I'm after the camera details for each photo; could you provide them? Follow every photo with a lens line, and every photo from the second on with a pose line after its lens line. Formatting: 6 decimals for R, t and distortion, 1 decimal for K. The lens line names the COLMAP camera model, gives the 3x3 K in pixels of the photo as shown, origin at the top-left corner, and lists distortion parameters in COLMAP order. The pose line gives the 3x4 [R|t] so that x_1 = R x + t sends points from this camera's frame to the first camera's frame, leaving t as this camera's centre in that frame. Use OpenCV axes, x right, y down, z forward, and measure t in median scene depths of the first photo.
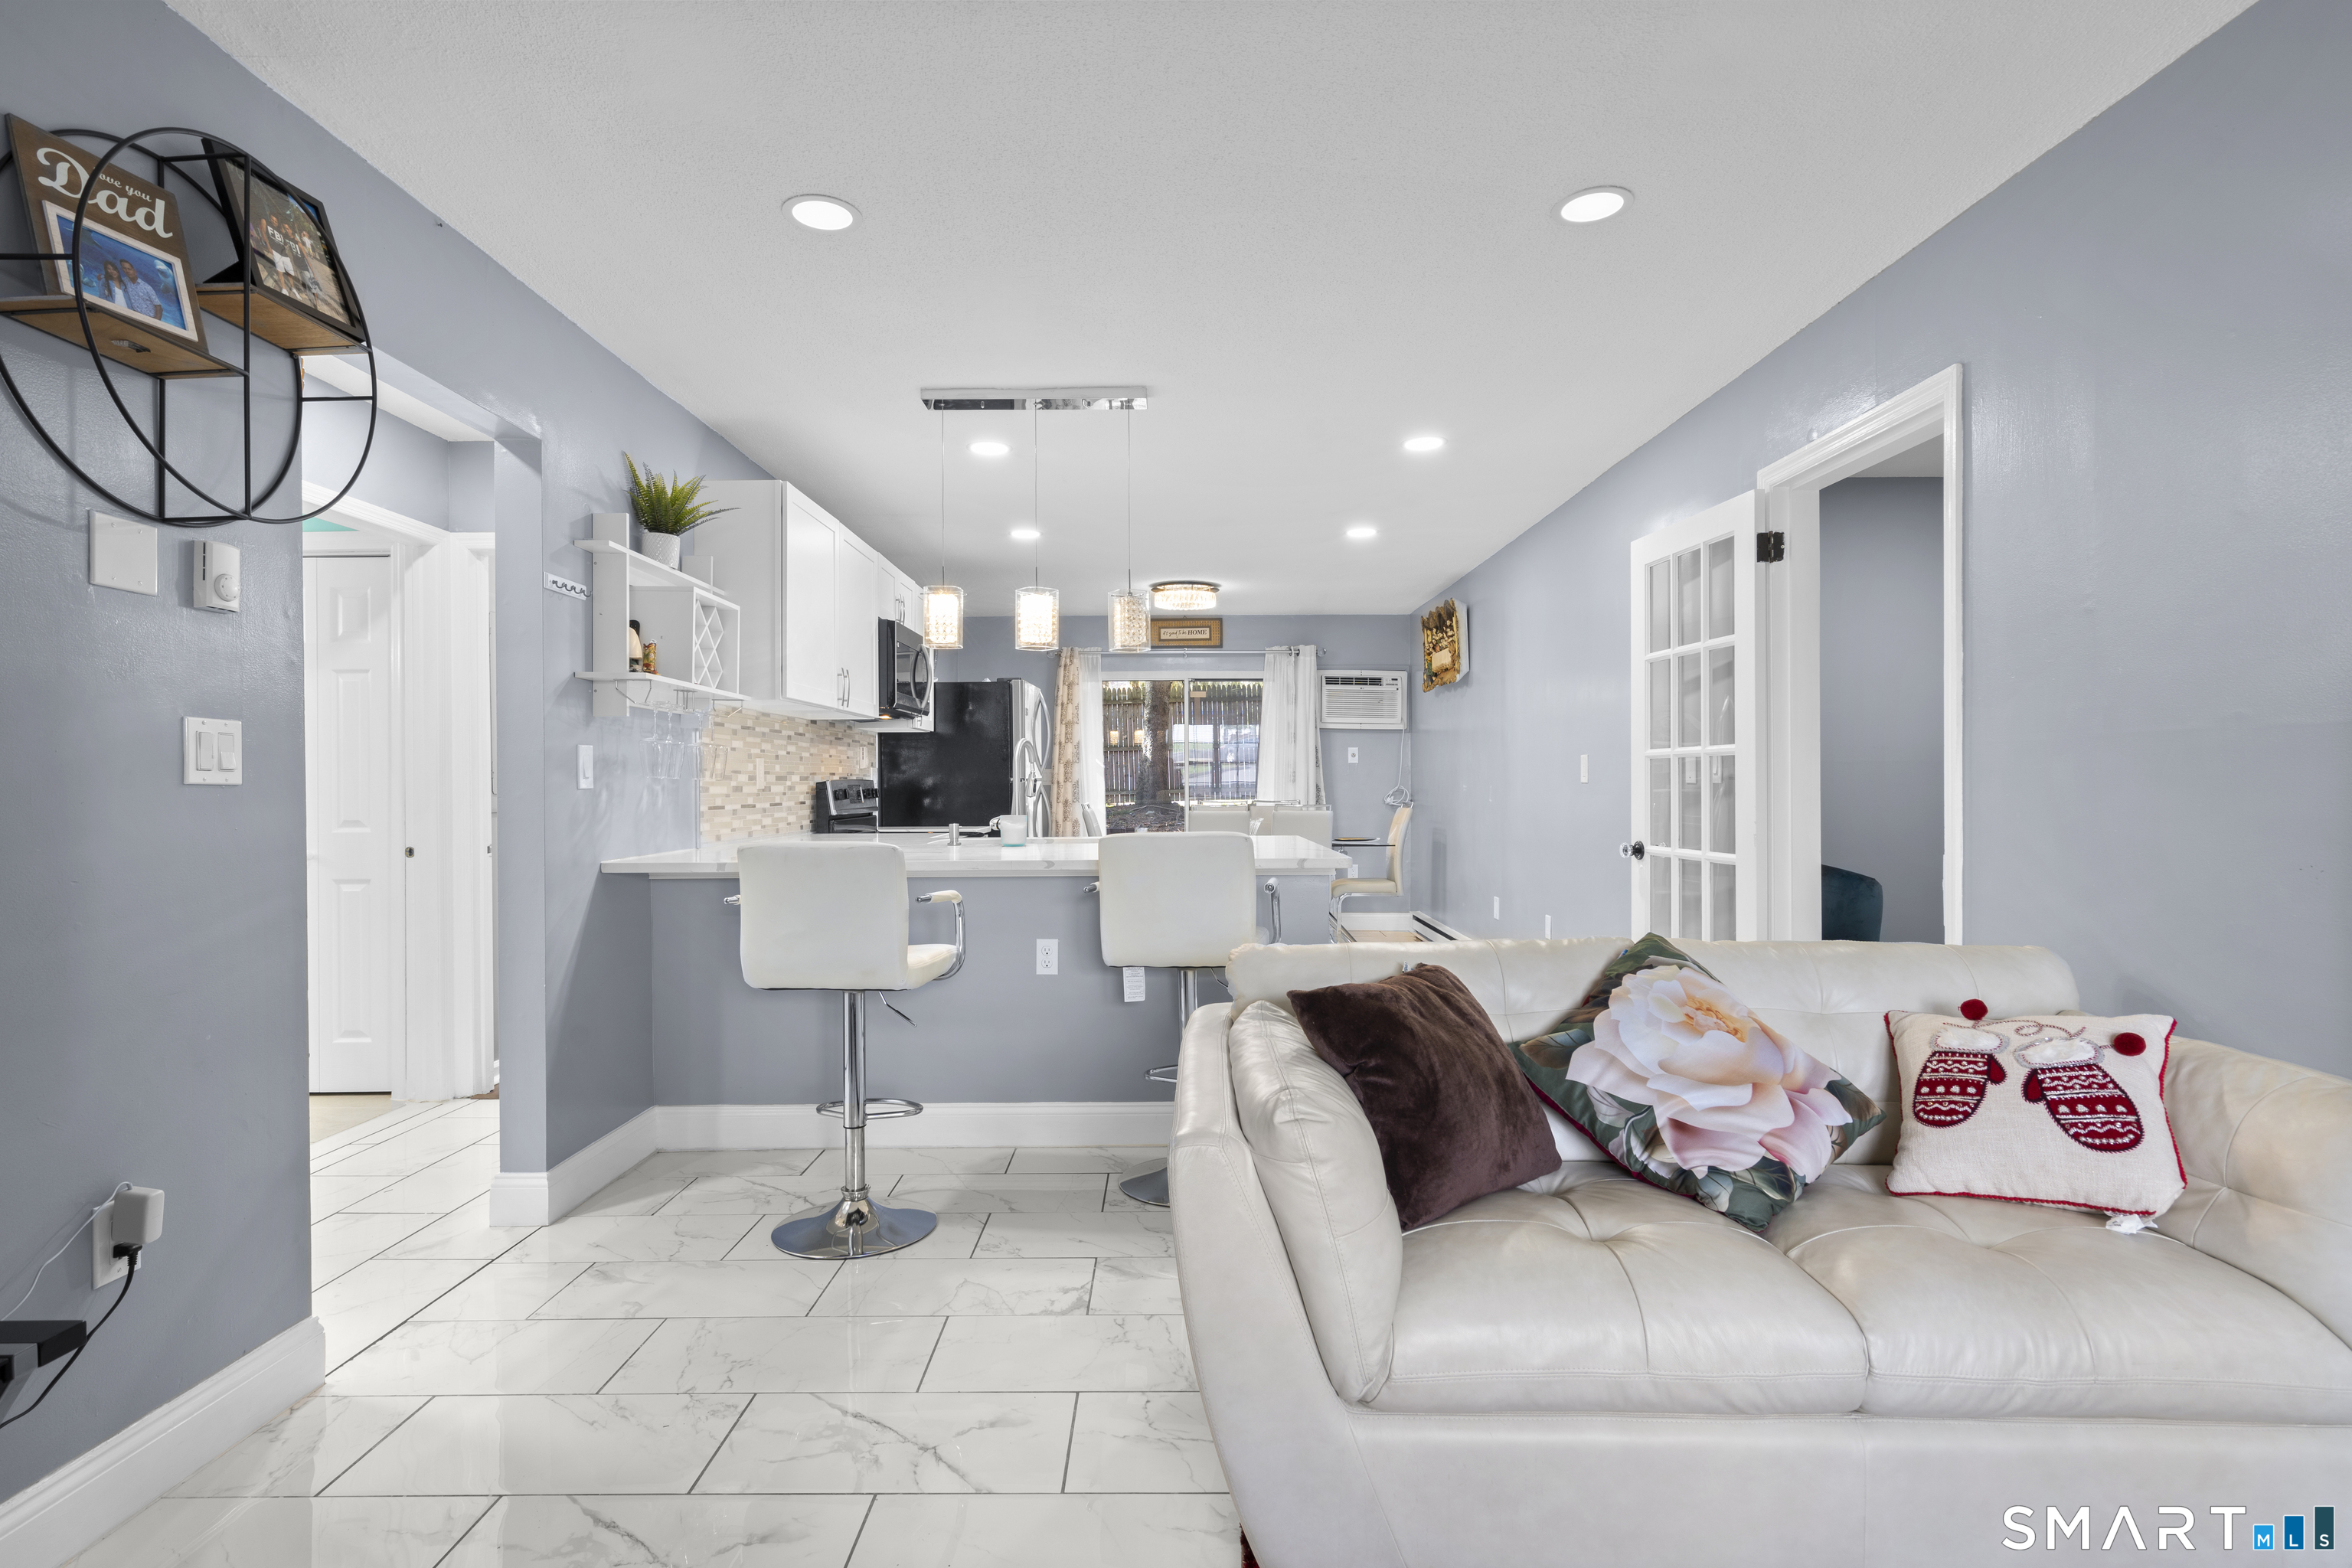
lens RADIAL K [[1140.6, 0, 1180.9], [0, 1140.6, 779.0], [0, 0, 1]] dist [0.000834, 0.000088]
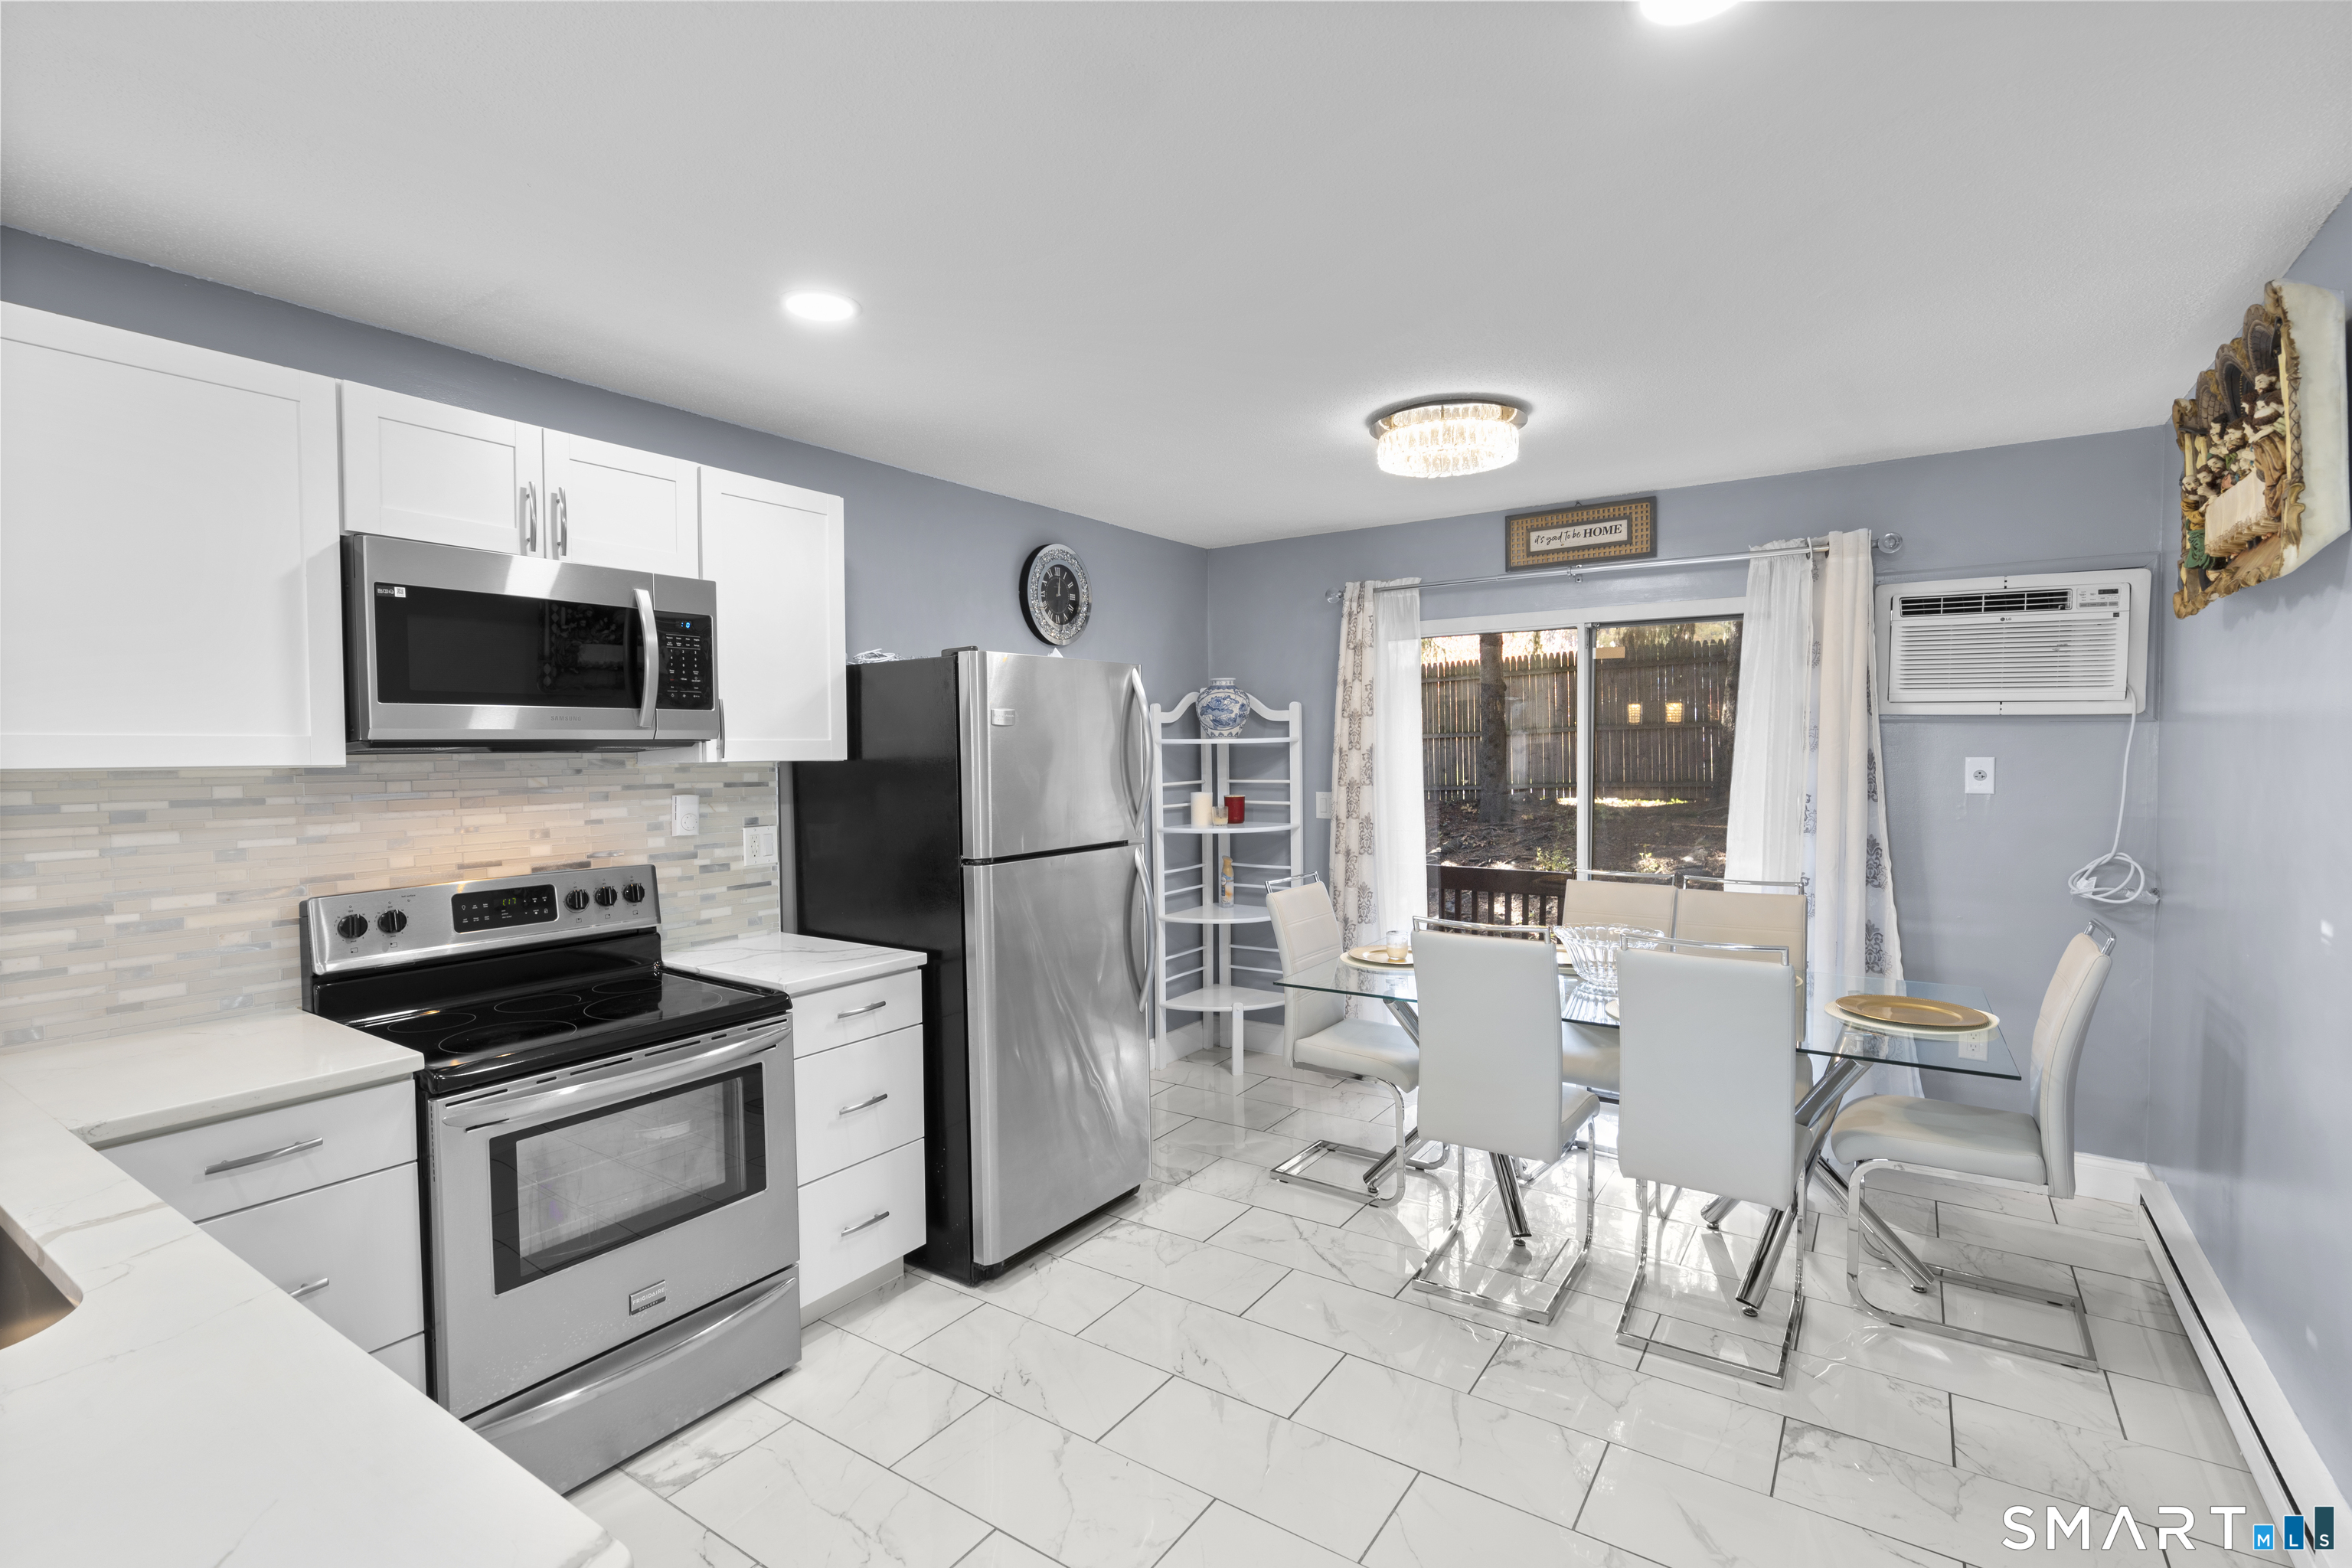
lens RADIAL K [[1081.1, 0, 1173.0], [0, 1081.1, 787.3], [0, 0, 1]] dist [-0.006078, 0.004009]
pose [[0.822592, 0.019757, -0.568289, 0.134802], [0.004766, 0.999122, 0.041634, -0.035535], [0.568612, -0.036956, 0.821775, 0.497061]]
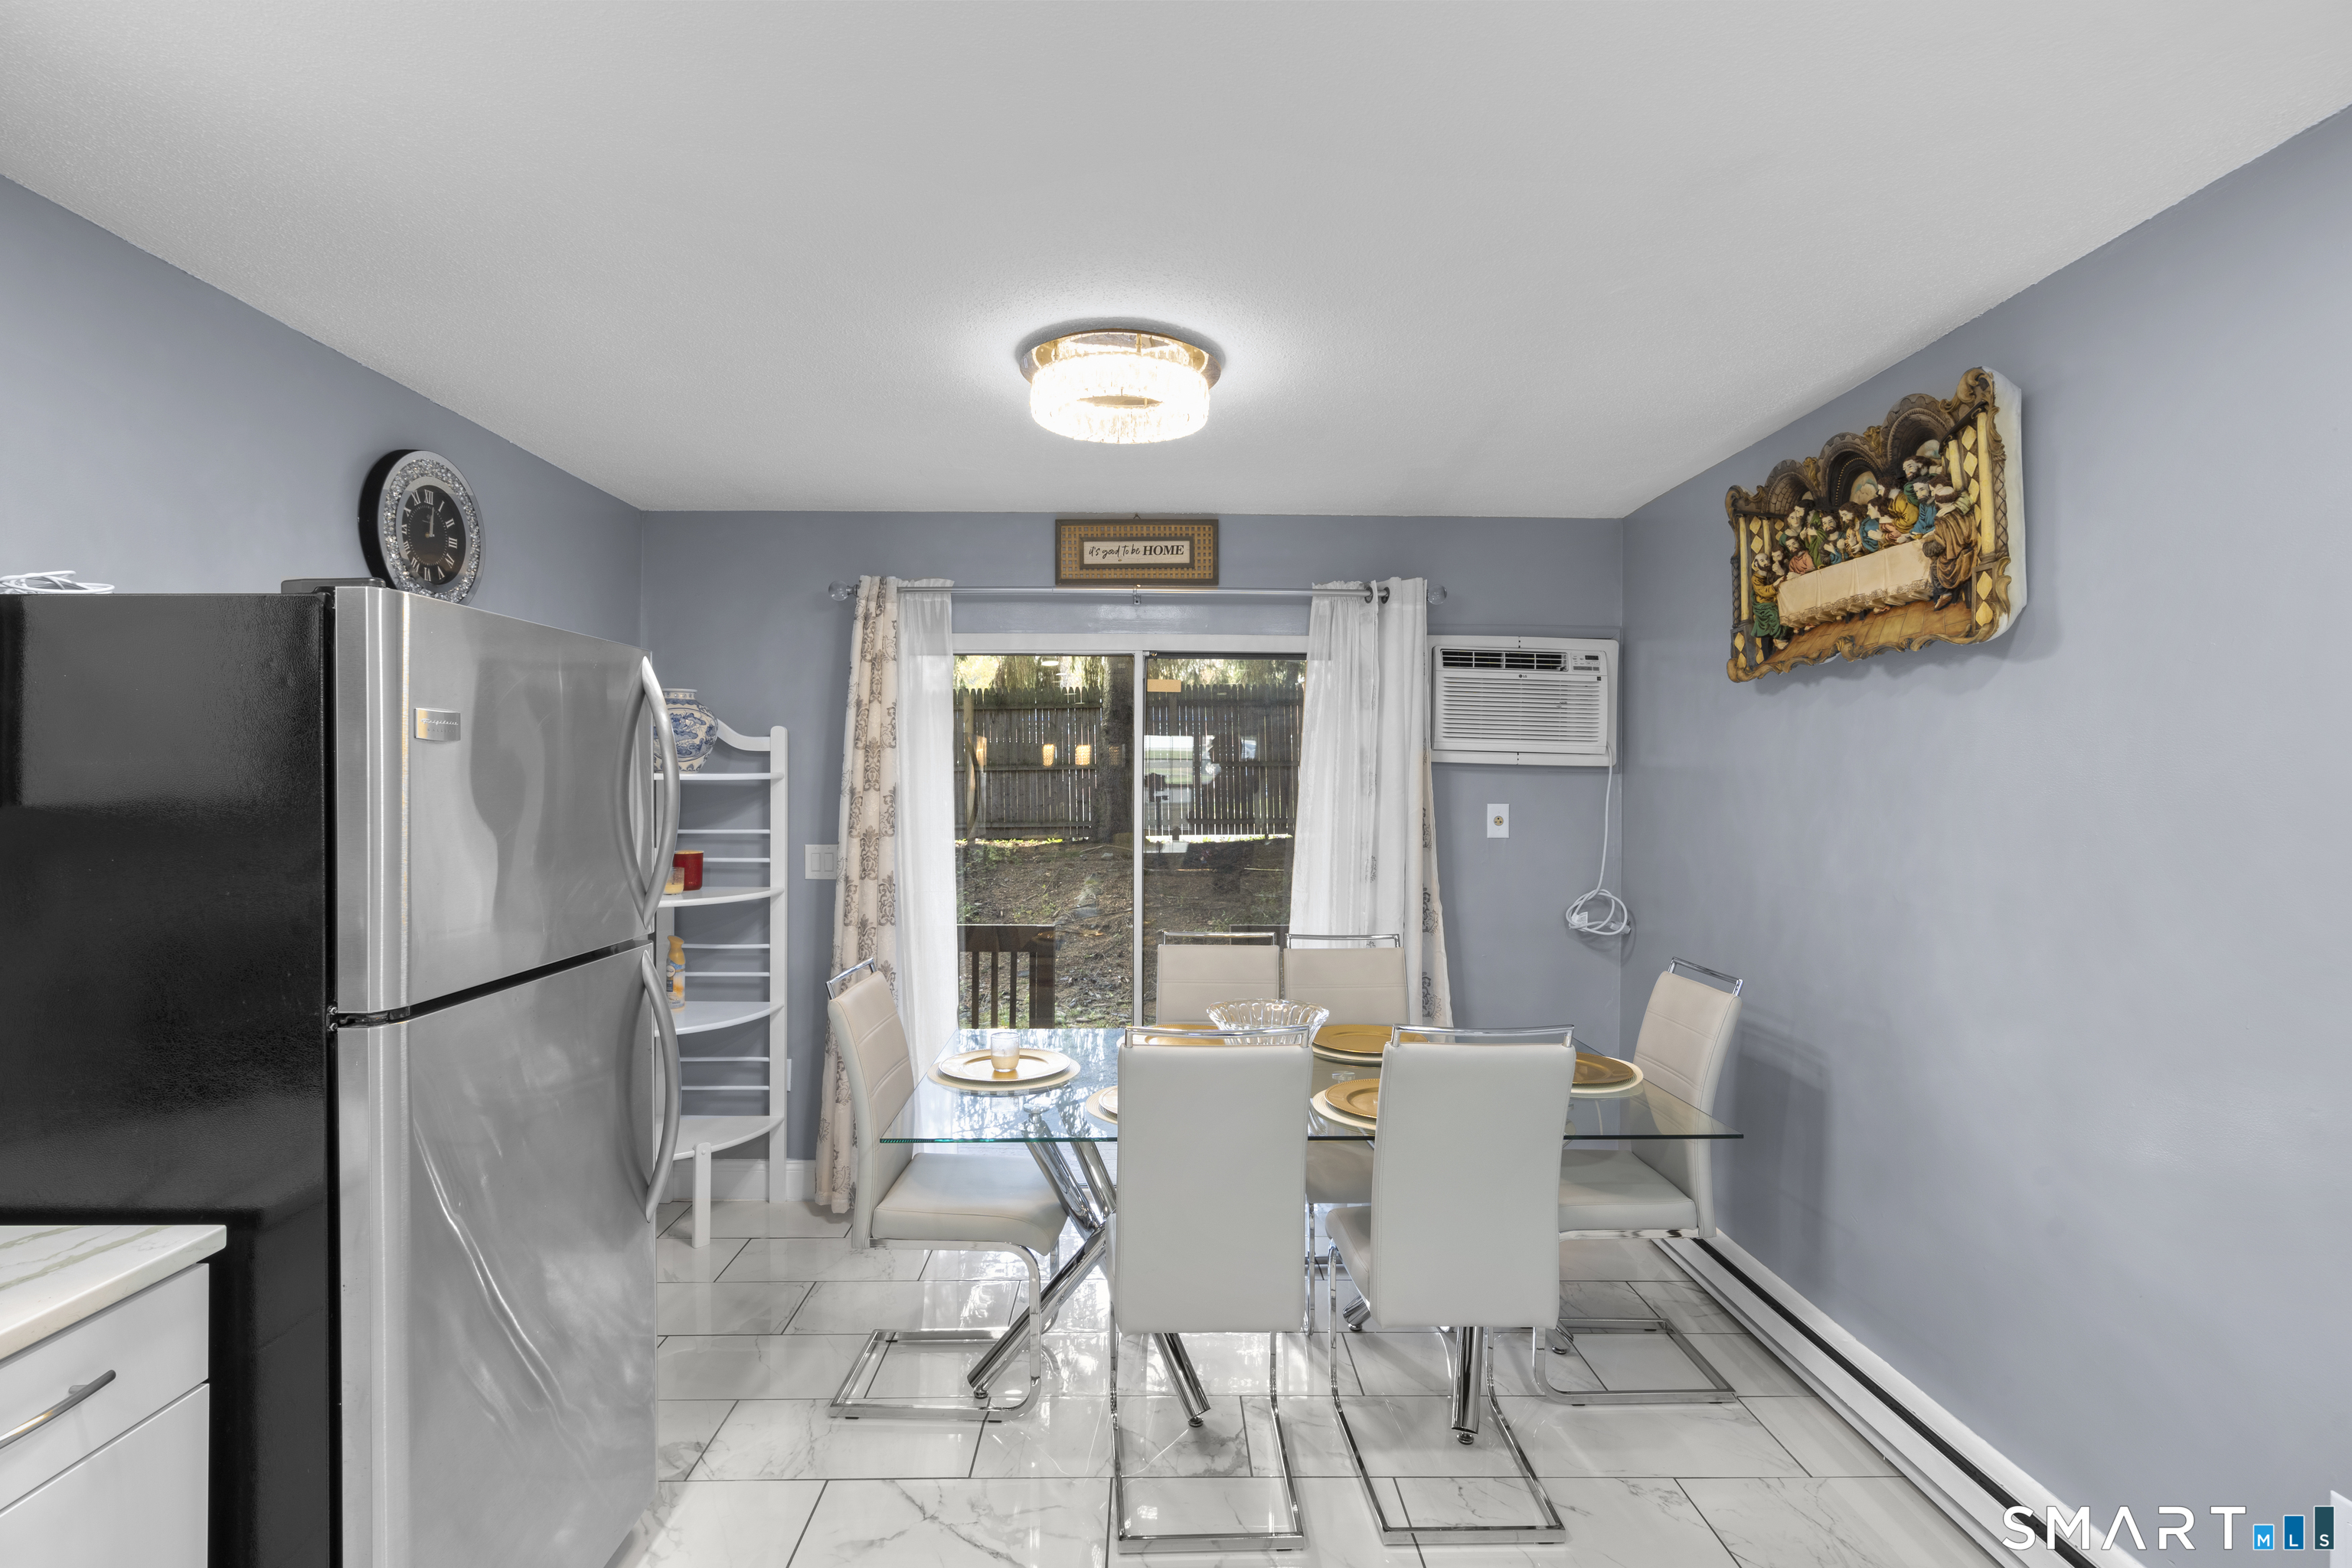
lens RADIAL K [[1081.1, 0, 1165.3], [0, 1081.1, 786.0], [0, 0, 1]] dist [-0.006078, 0.004009]
pose [[0.999940, 0.010424, 0.003402, 0.014751], [-0.010436, 0.999938, 0.003778, -0.035876], [-0.003362, -0.003813, 0.999987, 0.572725]]
